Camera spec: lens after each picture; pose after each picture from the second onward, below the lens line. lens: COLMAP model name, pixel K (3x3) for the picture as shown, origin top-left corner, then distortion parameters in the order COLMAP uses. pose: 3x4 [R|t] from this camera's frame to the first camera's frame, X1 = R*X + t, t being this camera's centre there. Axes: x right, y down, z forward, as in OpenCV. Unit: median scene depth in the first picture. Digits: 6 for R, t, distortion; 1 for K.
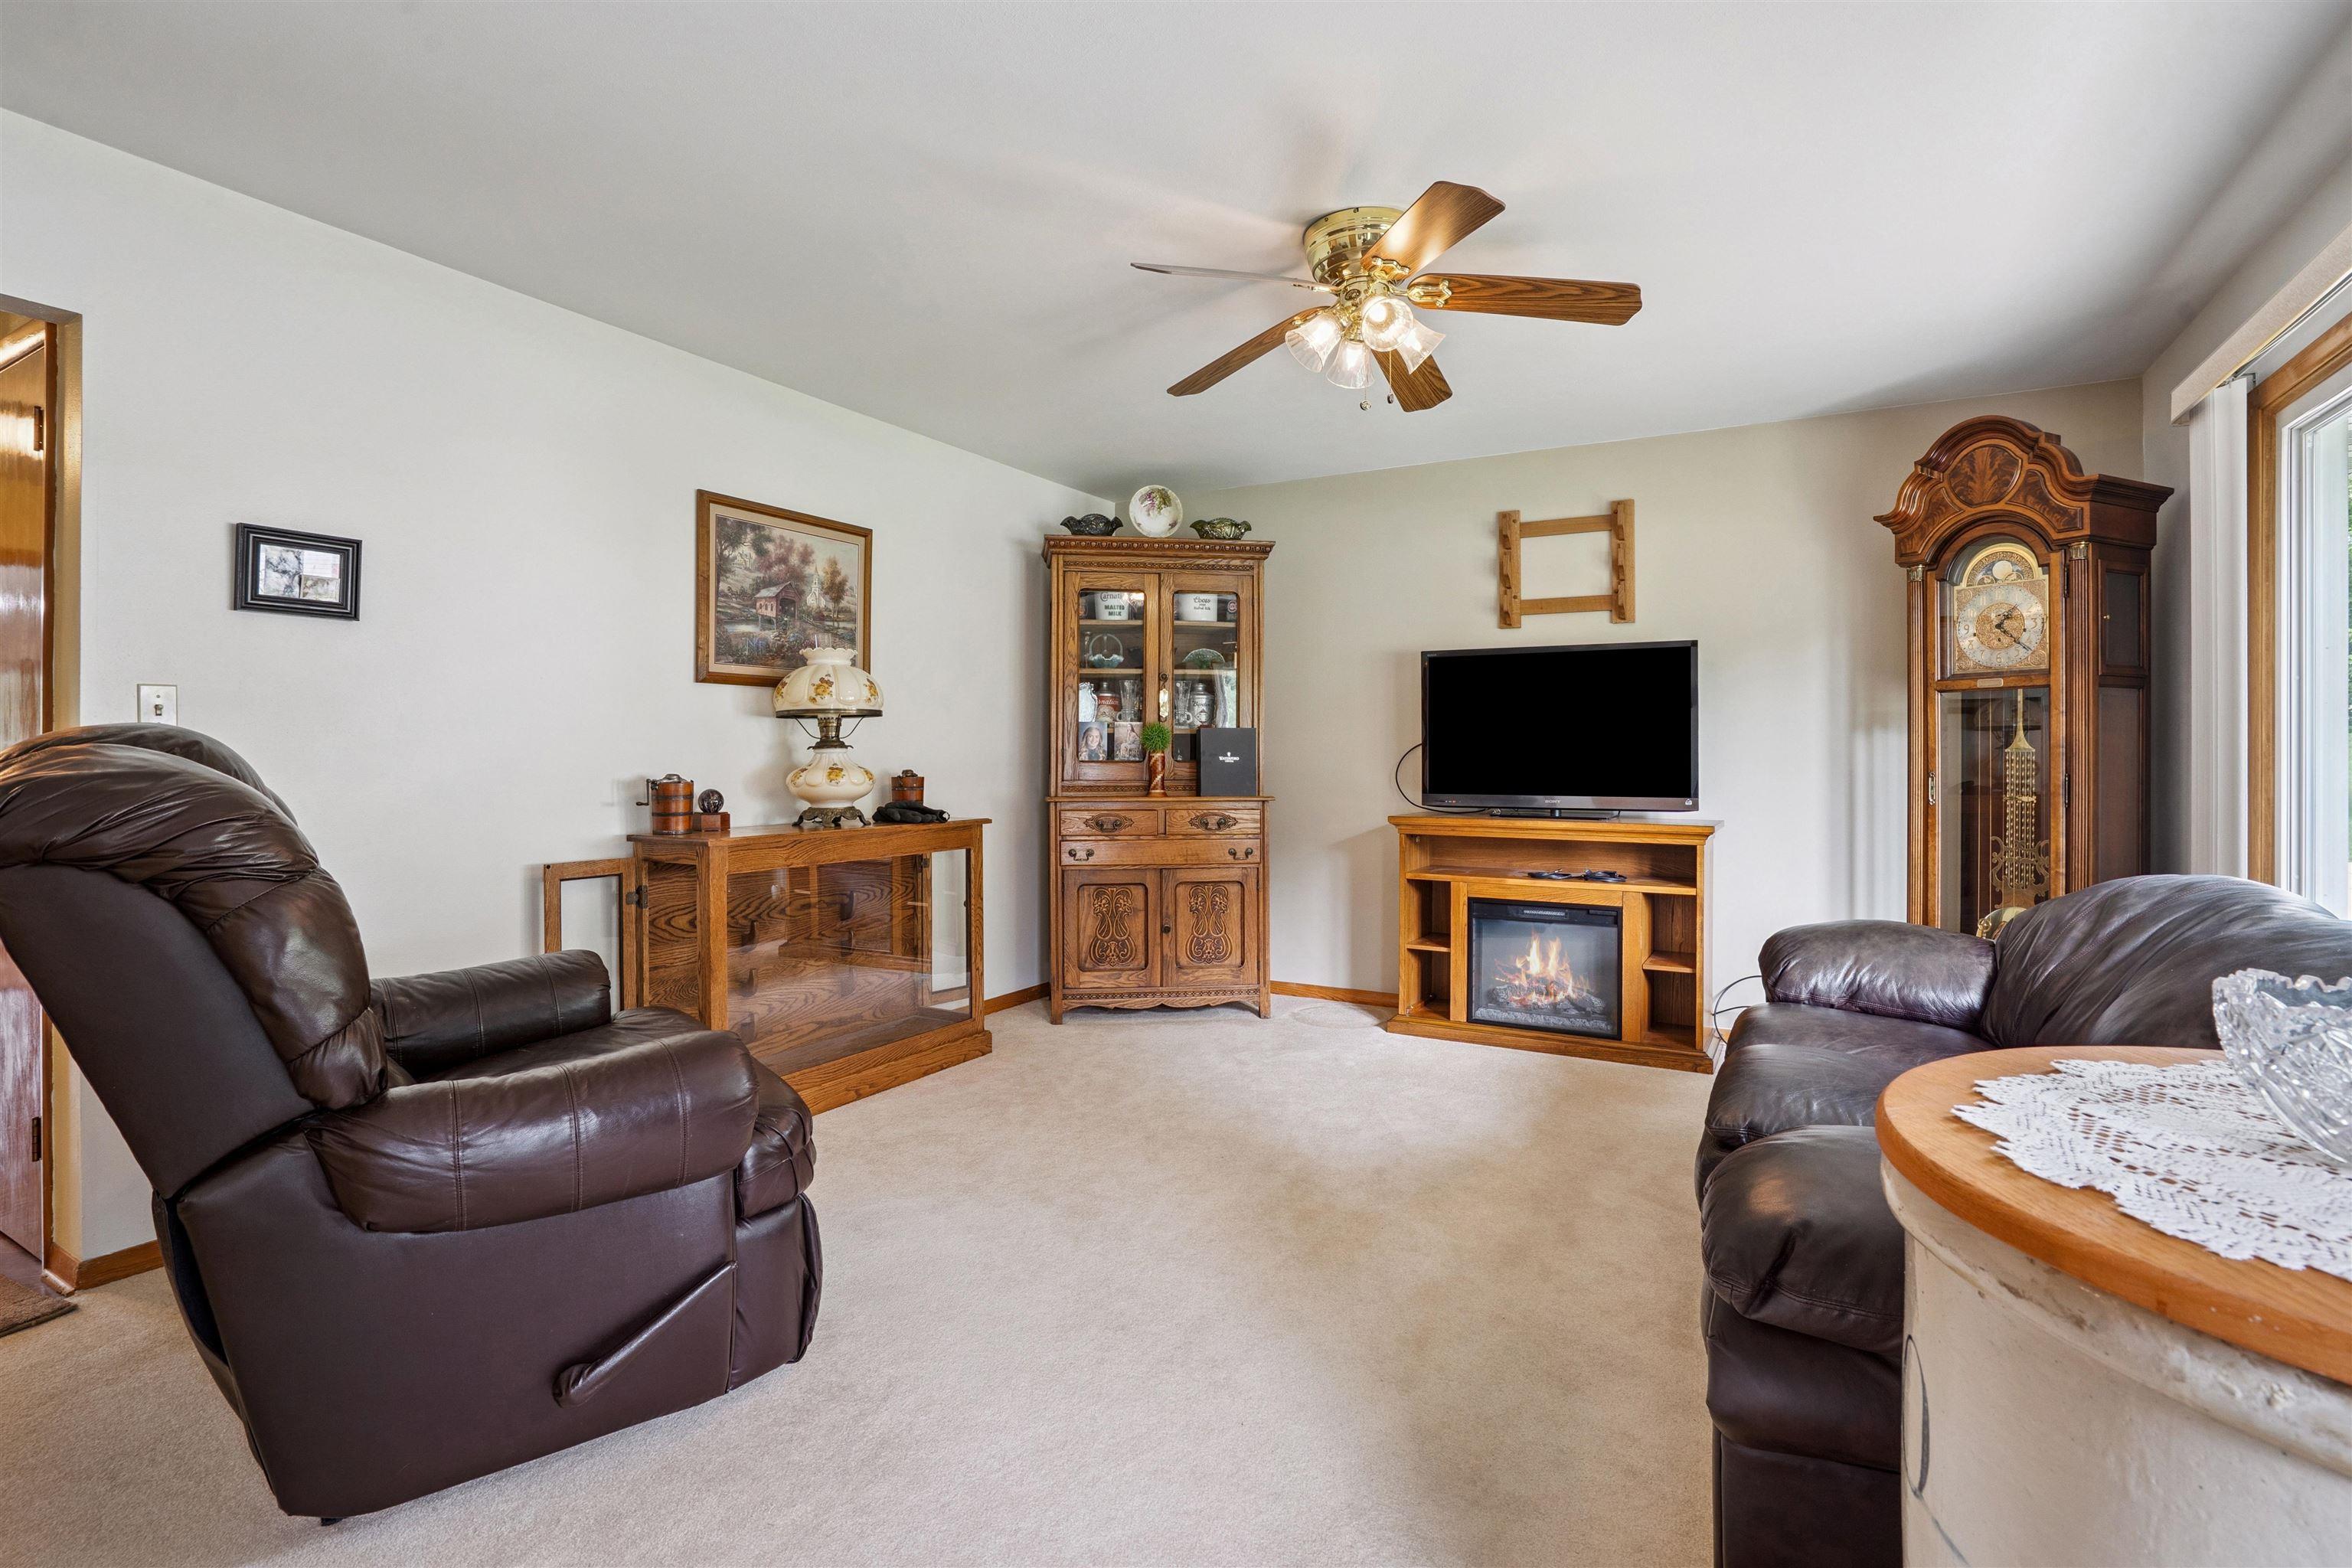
lens RADIAL K [[1095.3, 0, 1182.6], [0, 1095.3, 761.9], [0, 0, 1]] dist [0.001873, 0.004001]
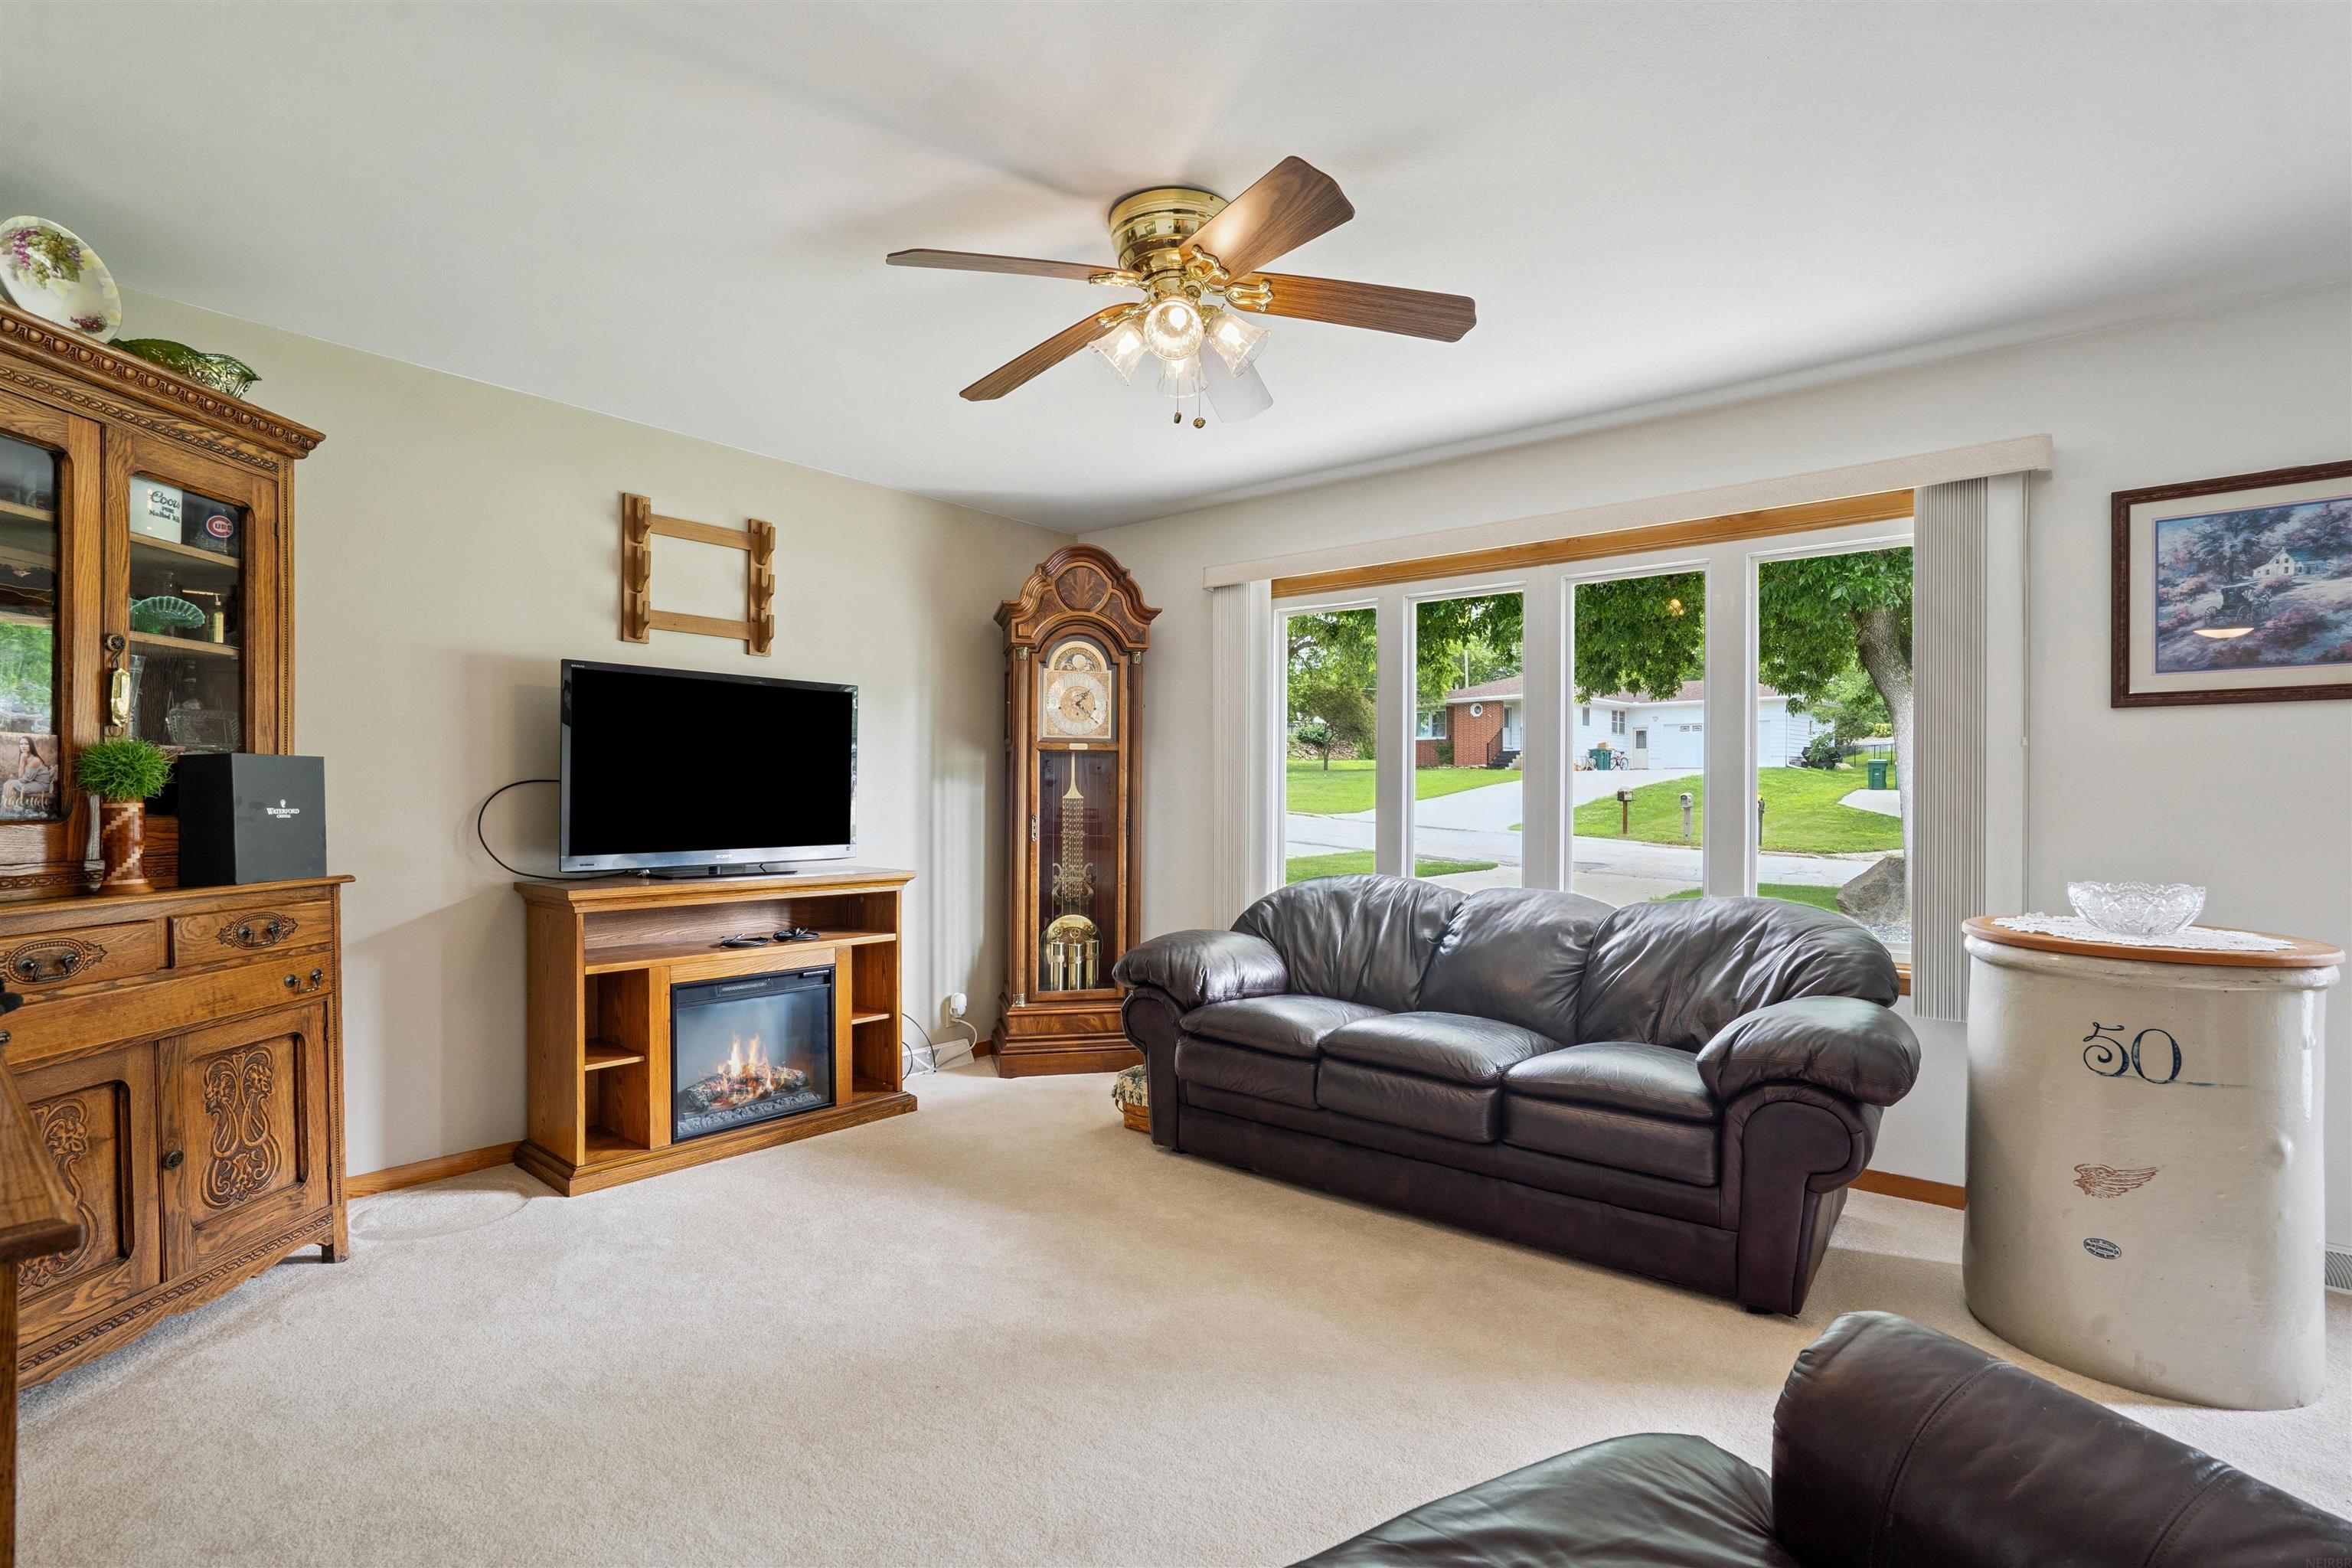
lens RADIAL K [[1095.3, 0, 1179.0], [0, 1095.3, 800.8], [0, 0, 1]] dist [0.001873, 0.004001]
pose [[0.218405, -0.005612, 0.975842, -0.400173], [0.003124, 0.999982, 0.005052, -0.009799], [-0.975853, 0.001945, 0.218418, 0.453636]]
